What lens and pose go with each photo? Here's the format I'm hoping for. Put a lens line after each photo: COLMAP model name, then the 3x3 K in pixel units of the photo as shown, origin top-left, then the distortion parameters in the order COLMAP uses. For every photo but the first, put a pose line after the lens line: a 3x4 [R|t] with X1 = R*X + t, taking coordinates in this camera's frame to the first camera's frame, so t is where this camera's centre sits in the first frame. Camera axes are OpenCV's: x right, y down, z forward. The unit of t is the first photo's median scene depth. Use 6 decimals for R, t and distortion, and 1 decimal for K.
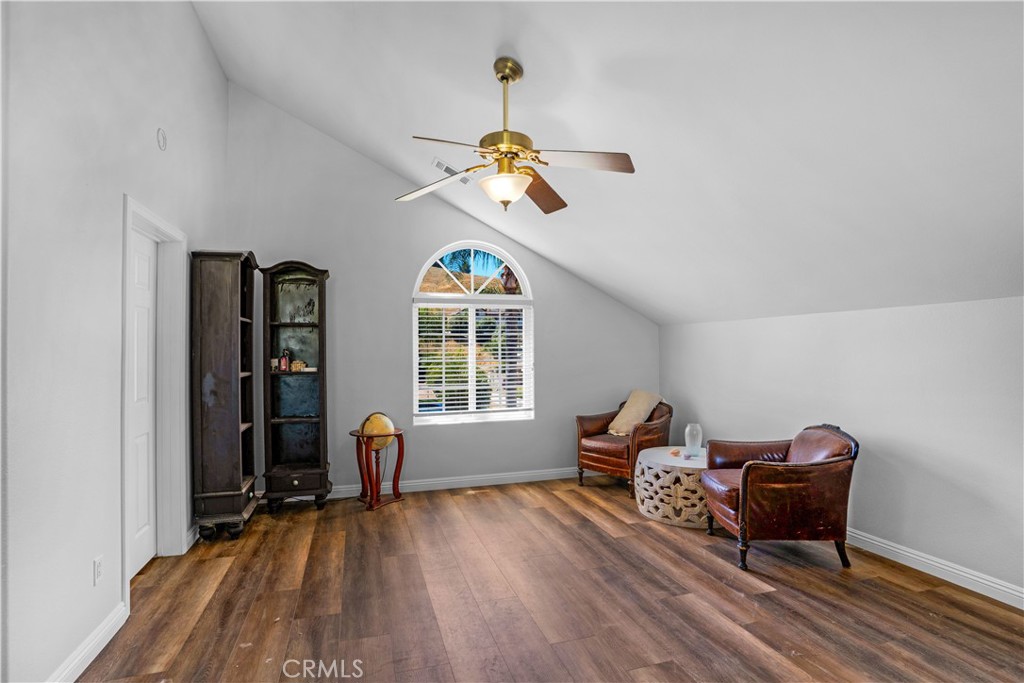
lens RADIAL K [[513.2, 0, 512.4], [0, 513.2, 342.5], [0, 0, 1]] dist [-0.015786, 0.001410]
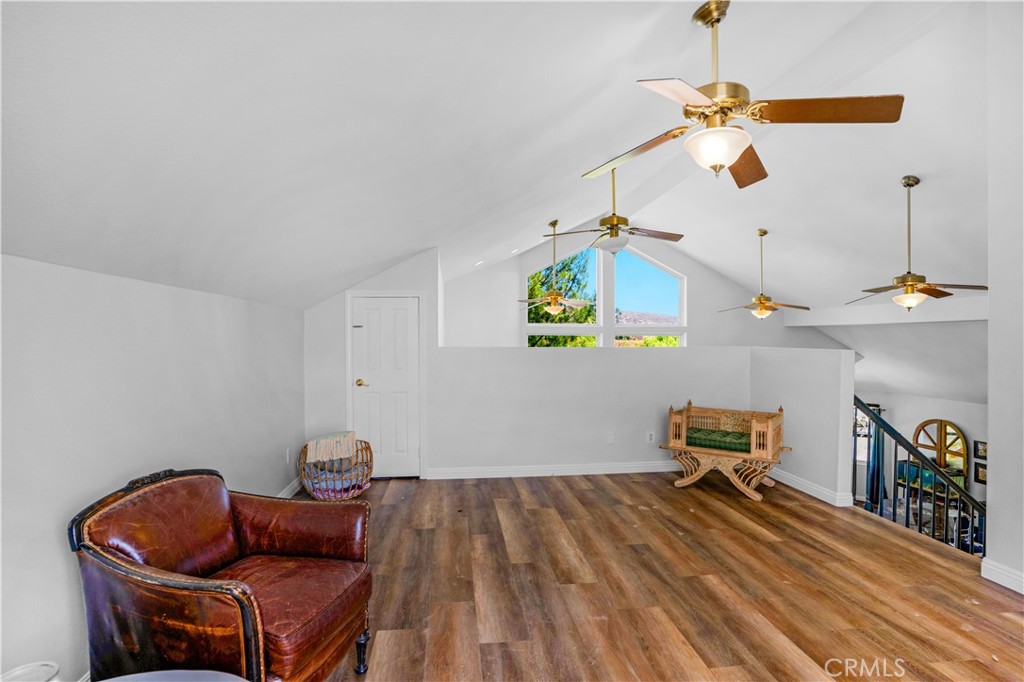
lens RADIAL K [[513.2, 0, 509.7], [0, 513.2, 342.7], [0, 0, 1]] dist [-0.015786, 0.001410]
pose [[-0.982625, -0.001731, 0.185593, 0.163665], [-0.003026, 0.999973, -0.006699, 0.024320], [-0.185577, -0.007144, -0.982604, 1.852425]]
